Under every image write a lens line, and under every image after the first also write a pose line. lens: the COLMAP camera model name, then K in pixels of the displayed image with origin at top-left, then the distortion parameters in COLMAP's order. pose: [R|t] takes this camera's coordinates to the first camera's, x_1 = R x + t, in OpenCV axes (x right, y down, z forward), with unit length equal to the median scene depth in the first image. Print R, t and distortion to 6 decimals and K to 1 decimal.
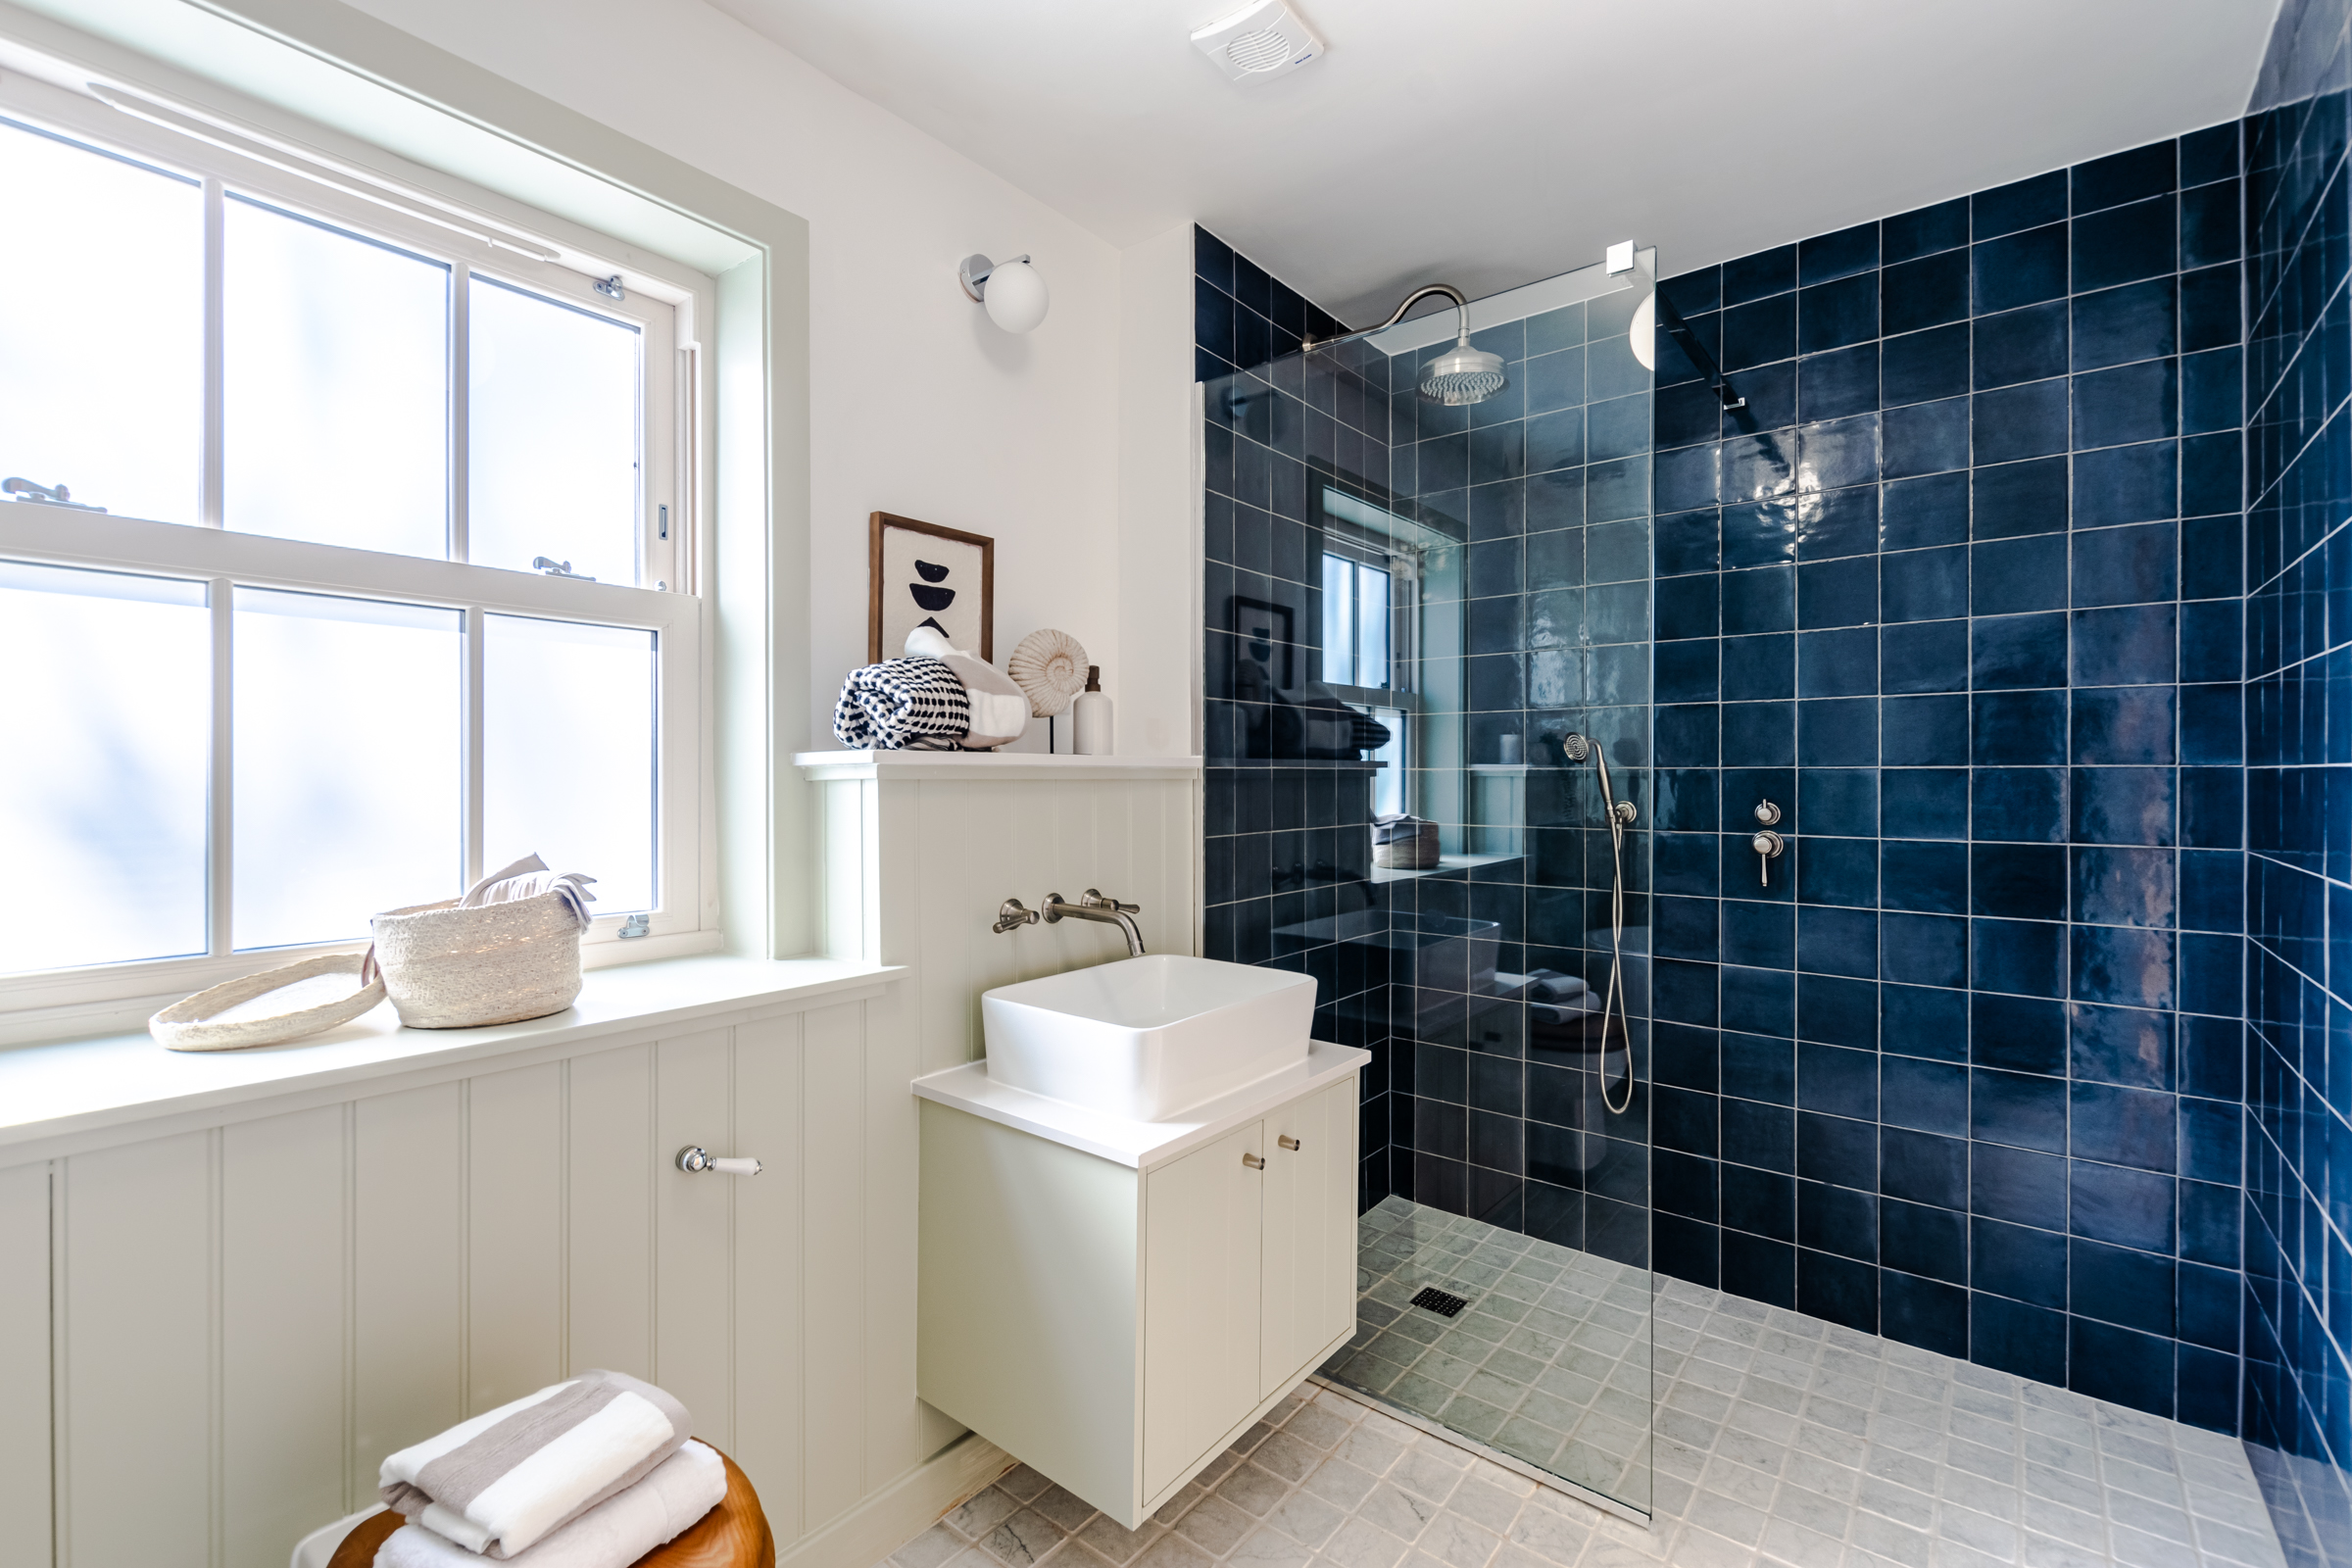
lens RADIAL K [[1017.9, 0, 1180.8], [0, 1017.9, 773.2], [0, 0, 1]] dist [0.005453, -0.004146]
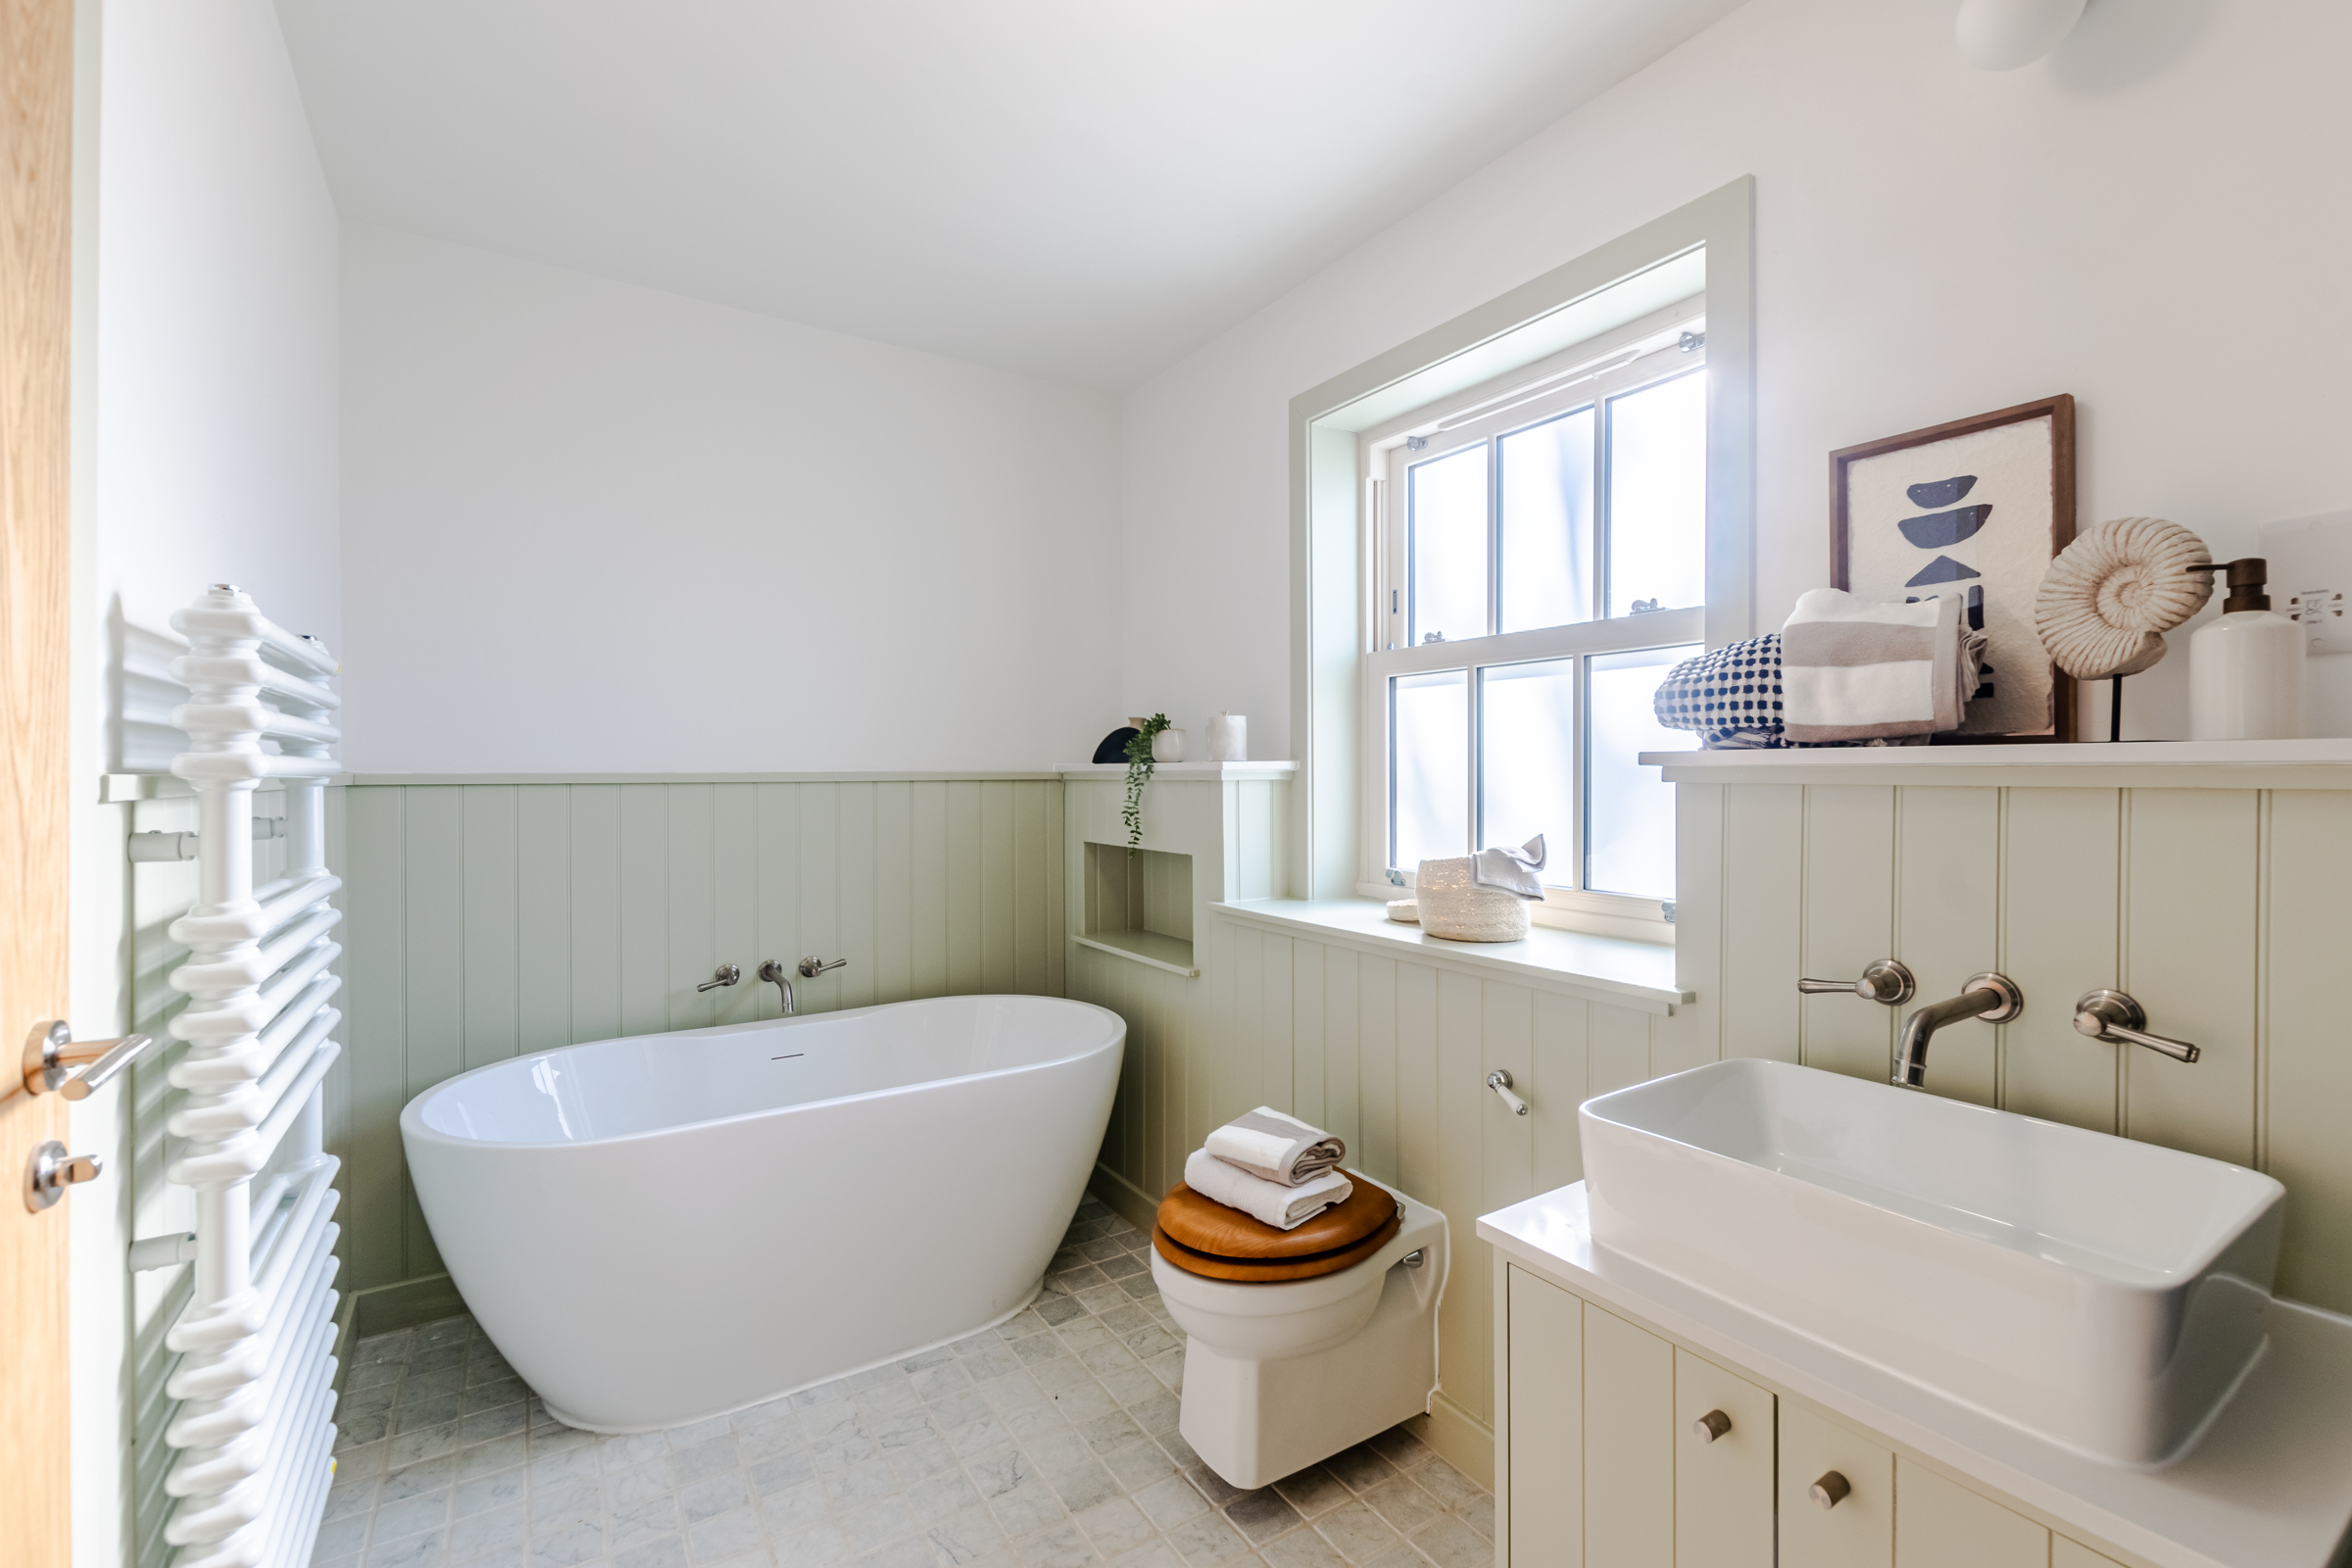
lens RADIAL K [[1017.9, 0, 1180.8], [0, 1017.9, 782.0], [0, 0, 1]] dist [0.005453, -0.004146]
pose [[-0.323185, 0.004612, -0.946325, 0.670577], [-0.003340, 0.999976, 0.006014, 0.001018], [0.946330, 0.005104, -0.323162, 0.819734]]
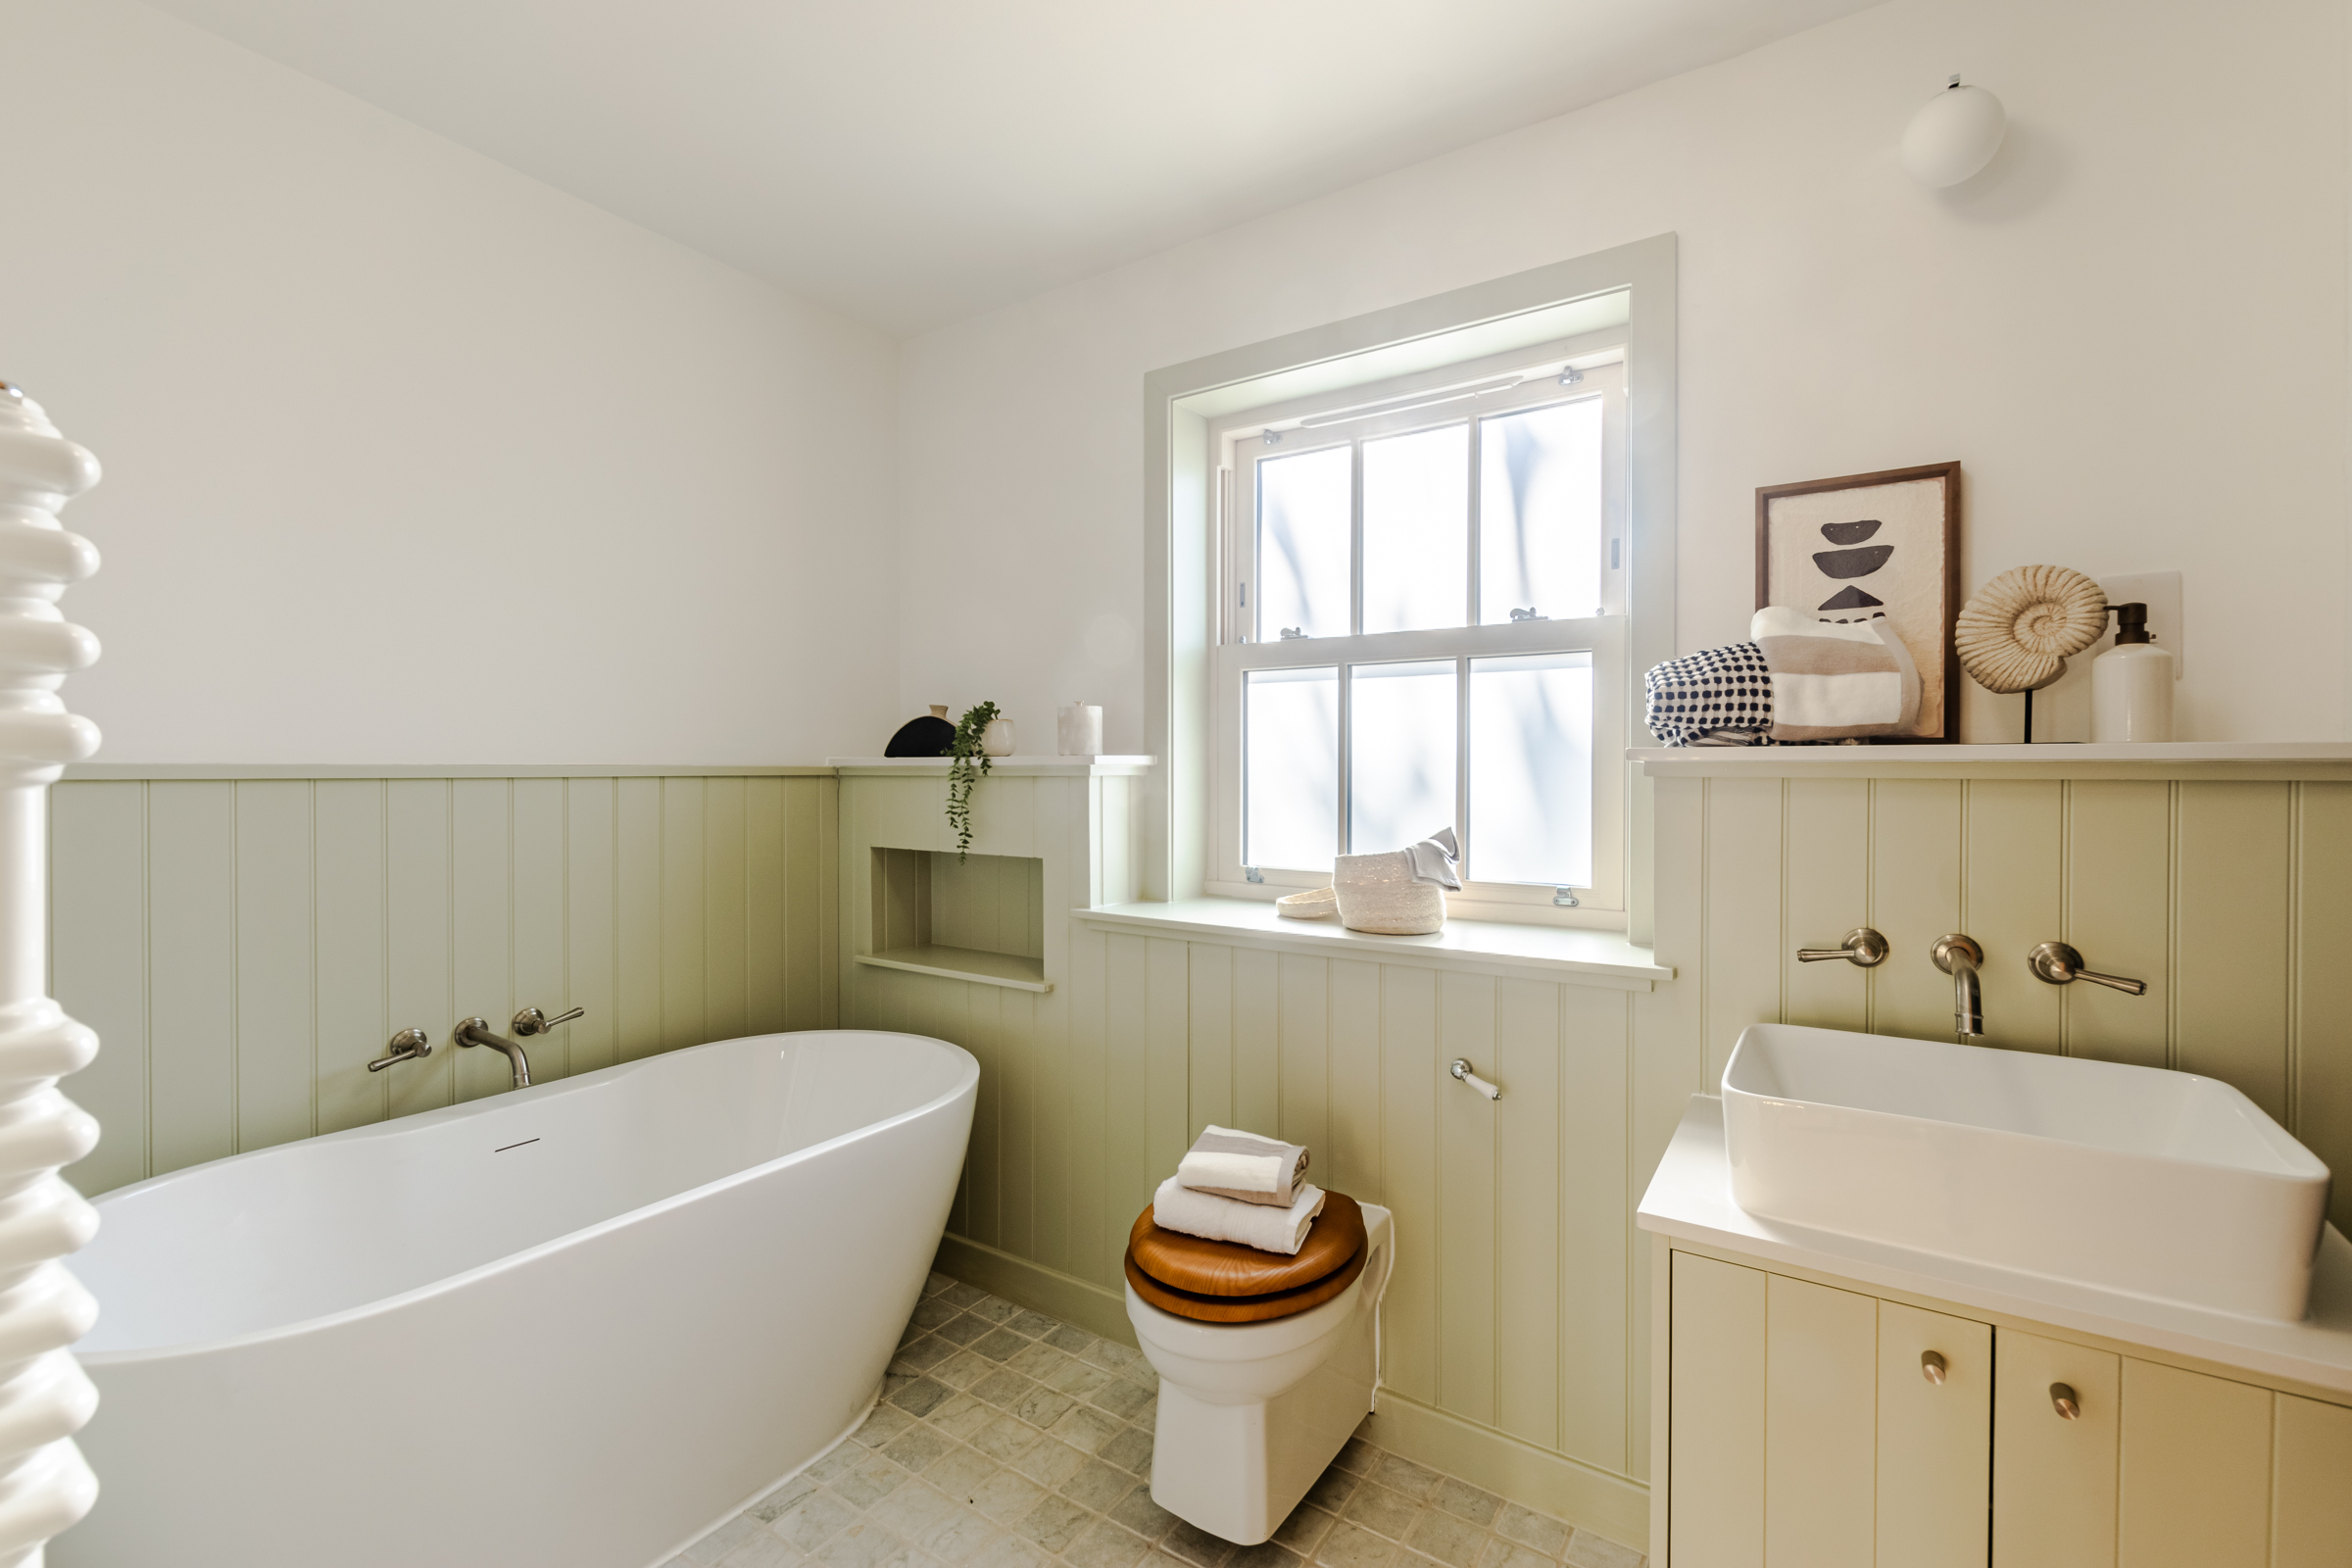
lens RADIAL K [[1017.9, 0, 1182.2], [0, 1017.9, 781.1], [0, 0, 1]] dist [0.005453, -0.004146]
pose [[0.081949, 0.005190, -0.996623, 0.617374], [-0.004423, 0.999978, 0.004844, 0.006743], [0.996627, 0.004011, 0.081970, 0.429629]]
